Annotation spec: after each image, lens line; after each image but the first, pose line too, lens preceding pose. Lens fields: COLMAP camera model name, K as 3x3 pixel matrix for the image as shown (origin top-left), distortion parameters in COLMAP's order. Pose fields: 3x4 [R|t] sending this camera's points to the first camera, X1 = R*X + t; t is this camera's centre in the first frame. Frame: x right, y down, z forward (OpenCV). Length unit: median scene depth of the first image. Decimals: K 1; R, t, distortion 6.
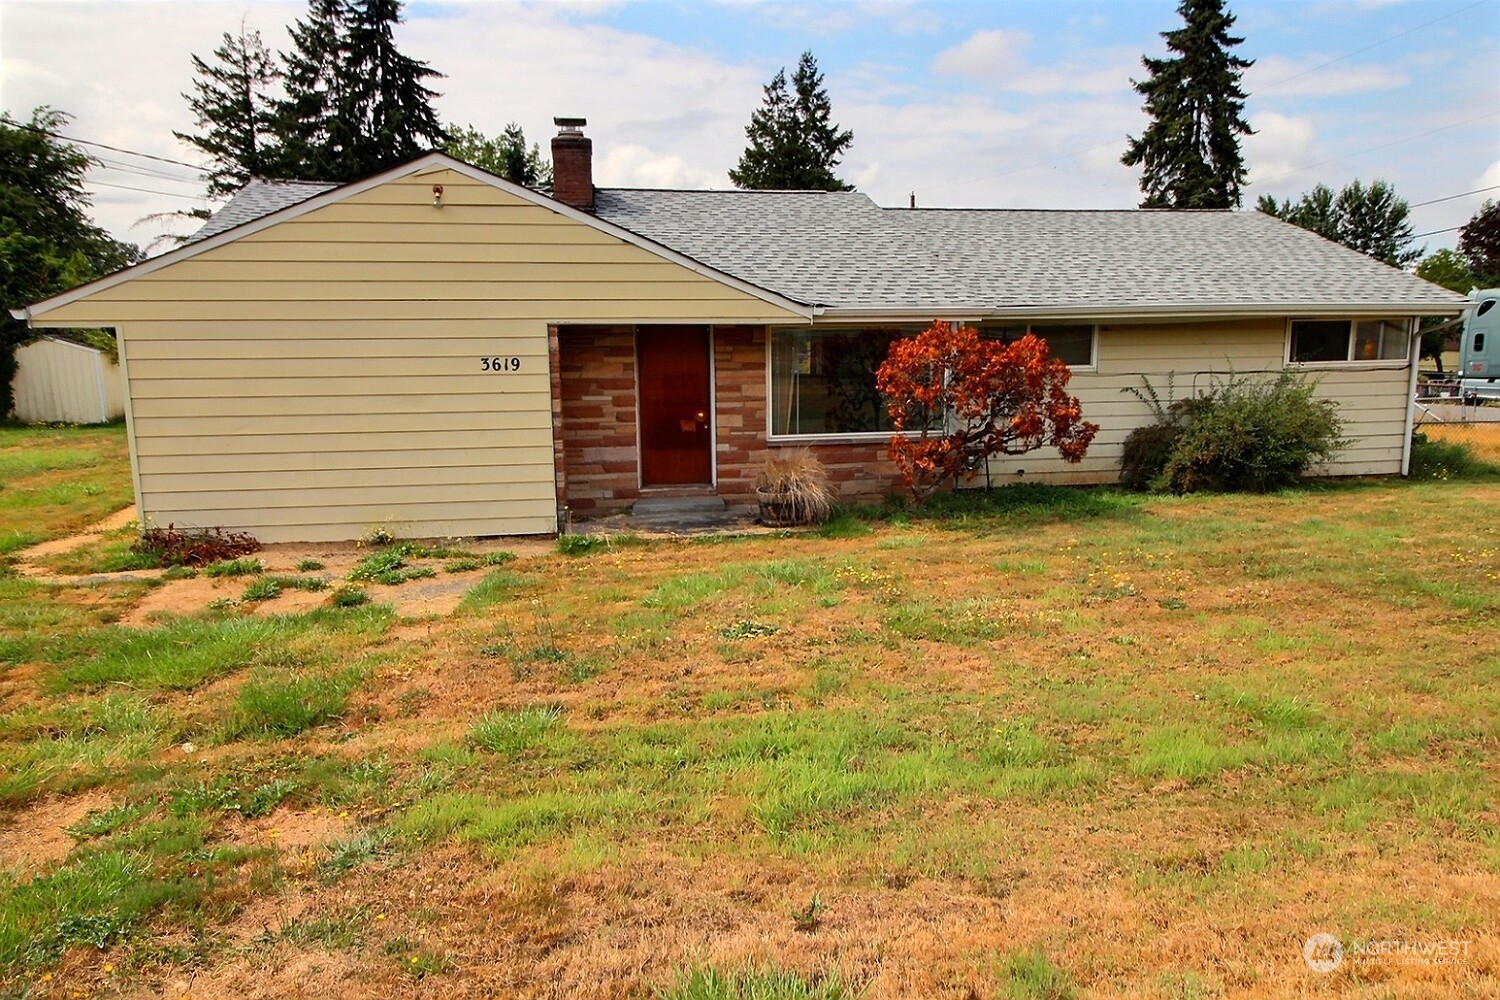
lens RADIAL K [[1020.5, 0, 751.7], [0, 1020.5, 508.1], [0, 0, 1]] dist [0.008438, -0.002367]
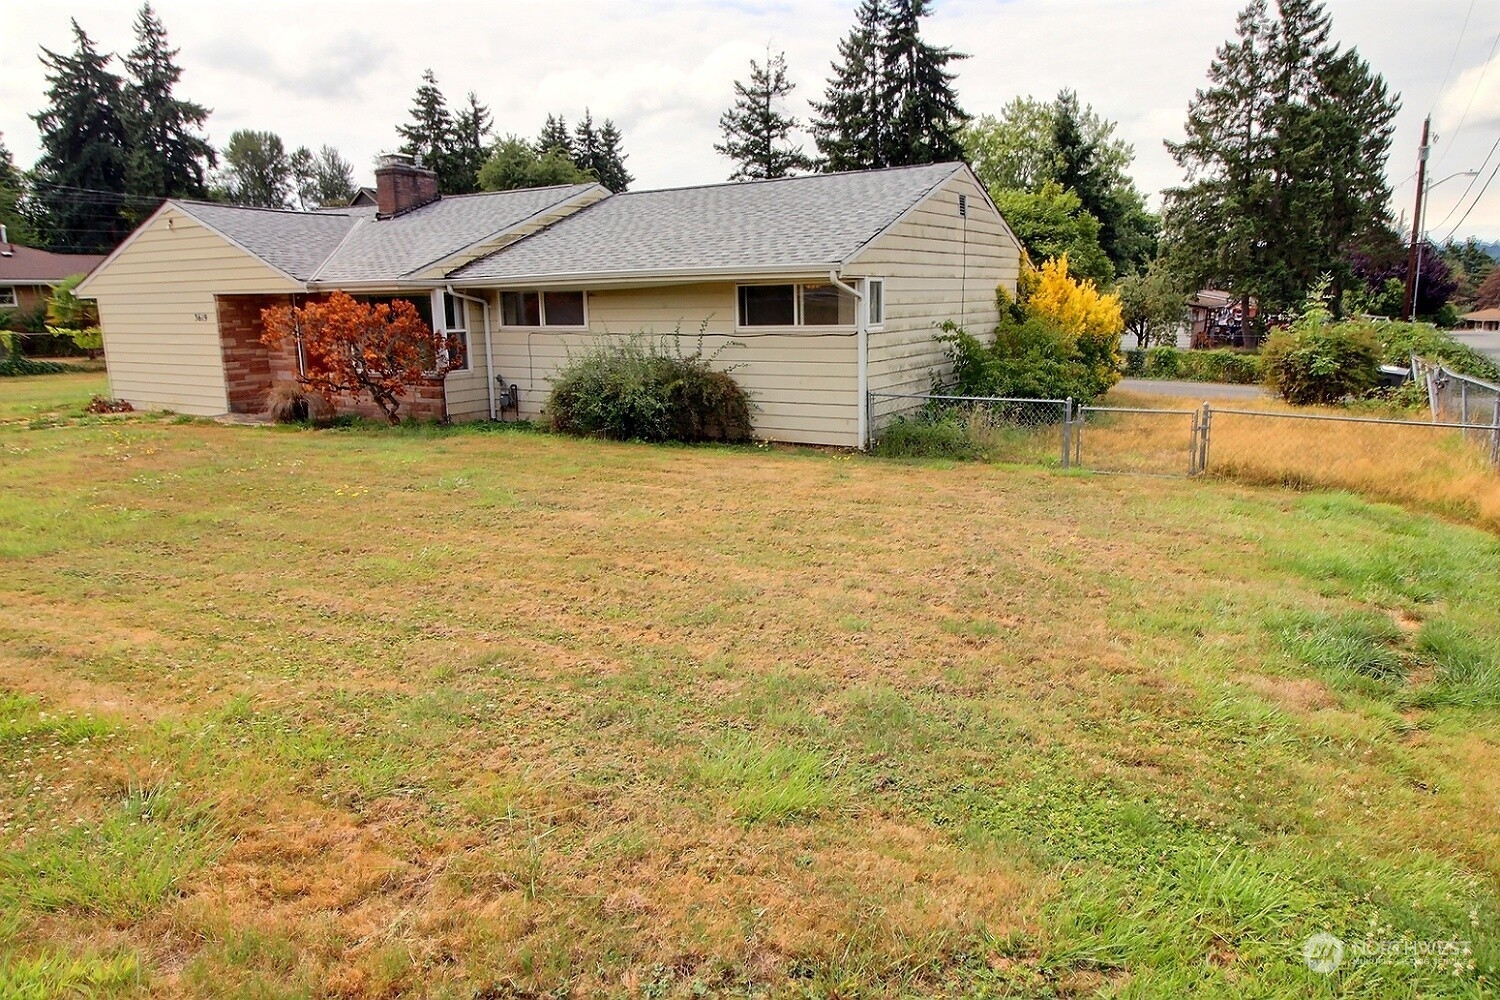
lens RADIAL K [[1020.5, 0, 758.6], [0, 1020.5, 497.2], [0, 0, 1]] dist [0.008438, -0.002367]
pose [[0.729402, 0.126201, -0.672344, 1.188368], [-0.110239, 0.991675, 0.066546, -0.040830], [0.675144, 0.025580, 0.737242, 0.255075]]
